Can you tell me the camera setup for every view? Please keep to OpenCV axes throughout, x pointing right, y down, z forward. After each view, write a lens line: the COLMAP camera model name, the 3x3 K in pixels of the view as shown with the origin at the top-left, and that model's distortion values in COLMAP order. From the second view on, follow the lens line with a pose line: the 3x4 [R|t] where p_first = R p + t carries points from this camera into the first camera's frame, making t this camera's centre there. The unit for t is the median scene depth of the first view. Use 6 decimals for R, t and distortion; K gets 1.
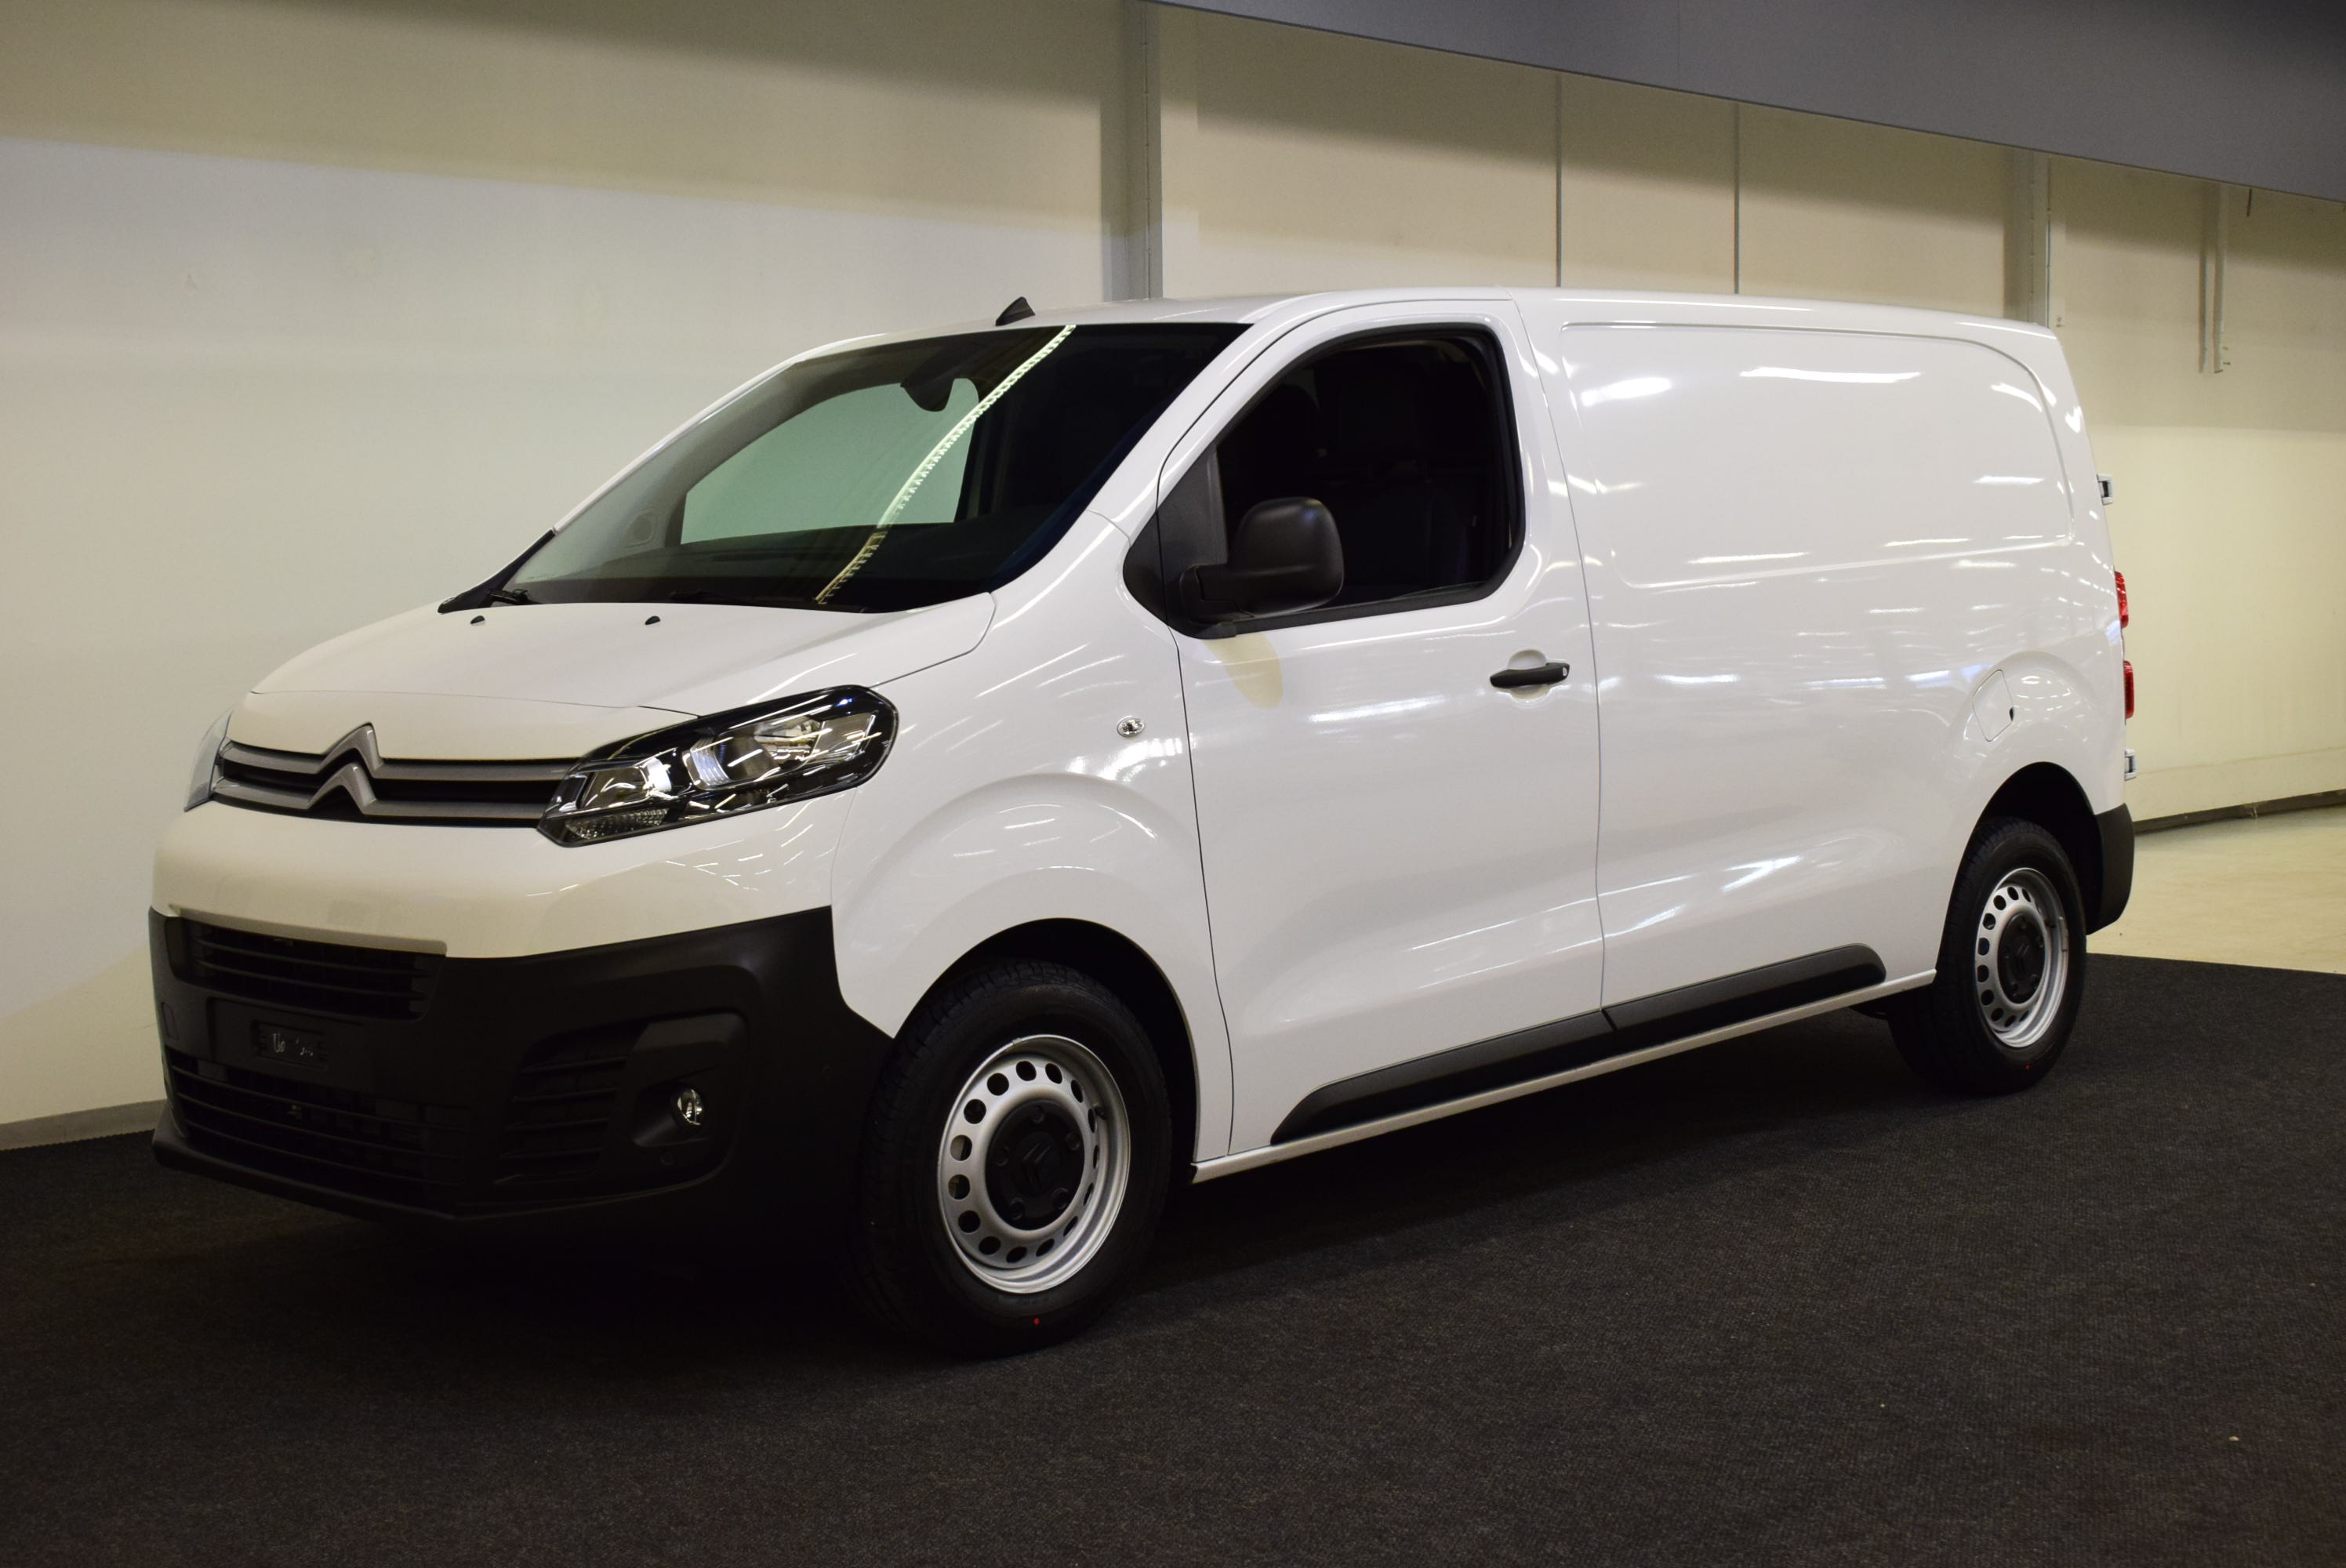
lens RADIAL K [[3148.8, 0, 1176.9], [0, 3148.8, 783.7], [0, 0, 1]] dist [-0.047010, 0.000000]
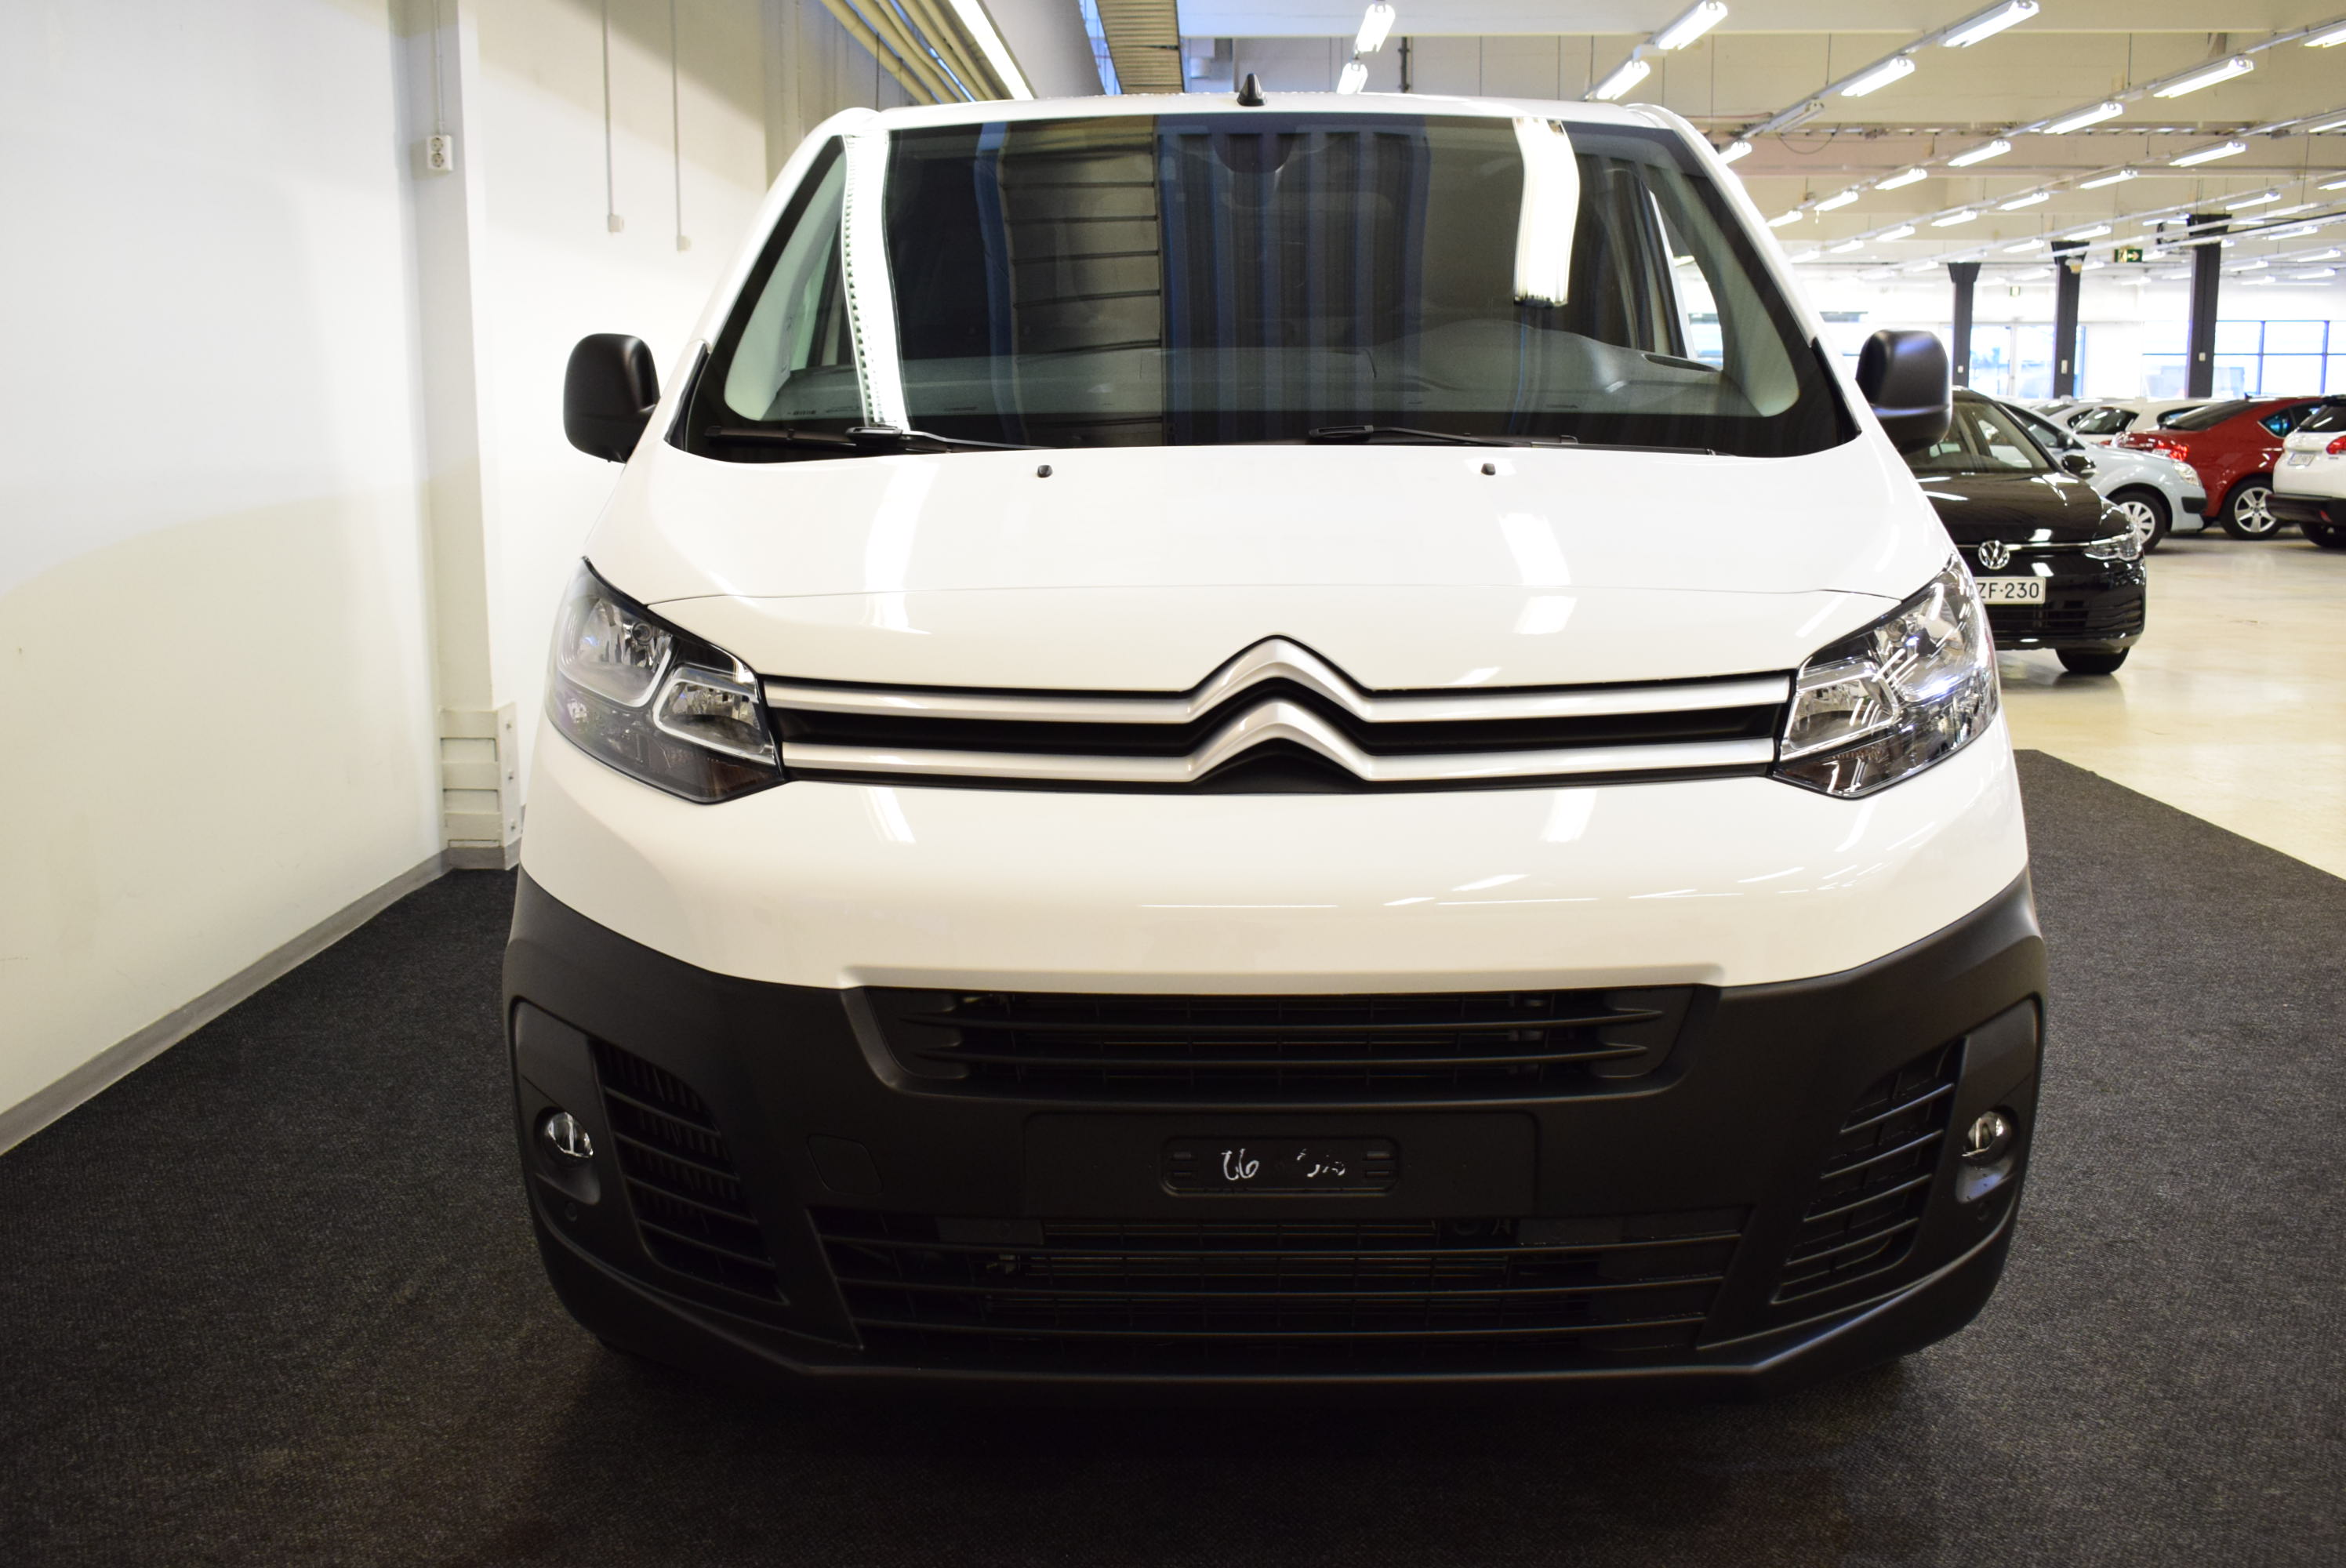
lens RADIAL K [[2330.7, 0, 1174.2], [0, 2330.7, 784.7], [0, 0, 1]] dist [-0.024925, 0.000000]
pose [[0.717105, -0.097964, 0.690046, -0.591639], [0.042979, 0.994404, 0.096509, -0.034944], [-0.695639, -0.039550, 0.717302, 0.674326]]
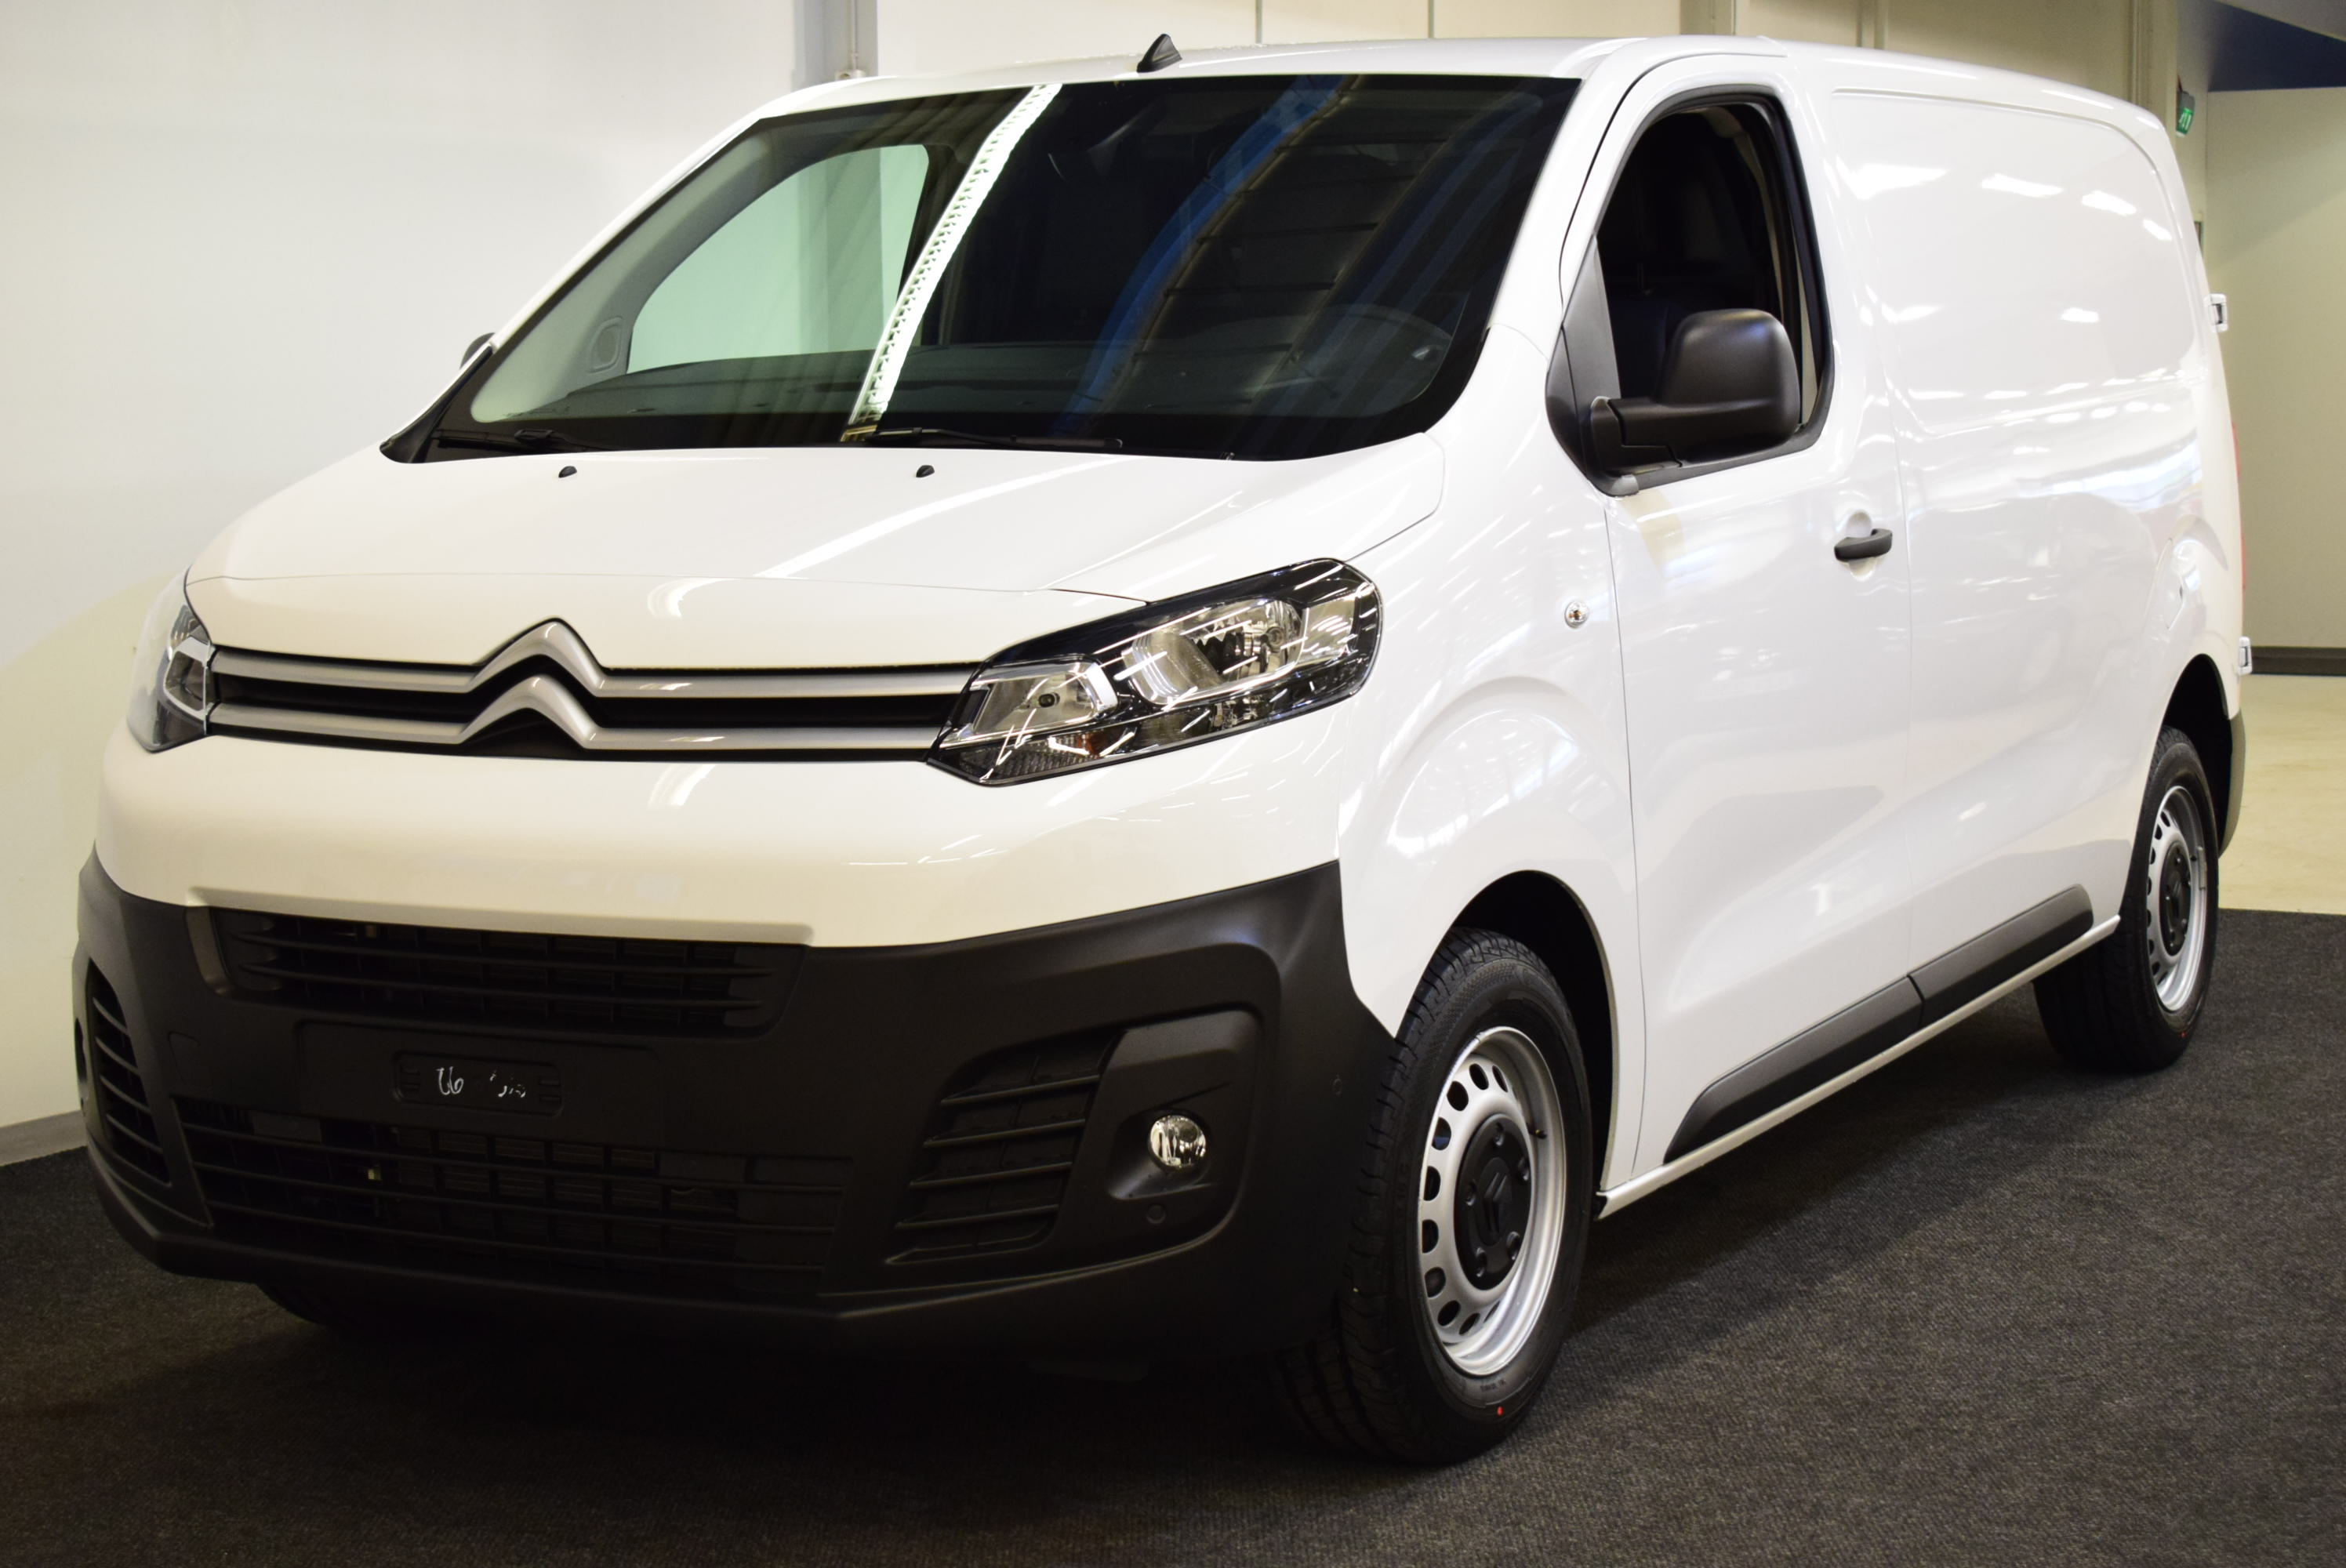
lens RADIAL K [[4172.1, 0, 1173.9], [0, 4172.1, 796.9], [0, 0, 1]] dist [0.021364, 0.000000]
pose [[0.959946, -0.020418, 0.279439, -0.382711], [0.014104, 0.999598, 0.024588, -0.000503], [-0.279829, -0.019662, 0.959848, 0.070025]]
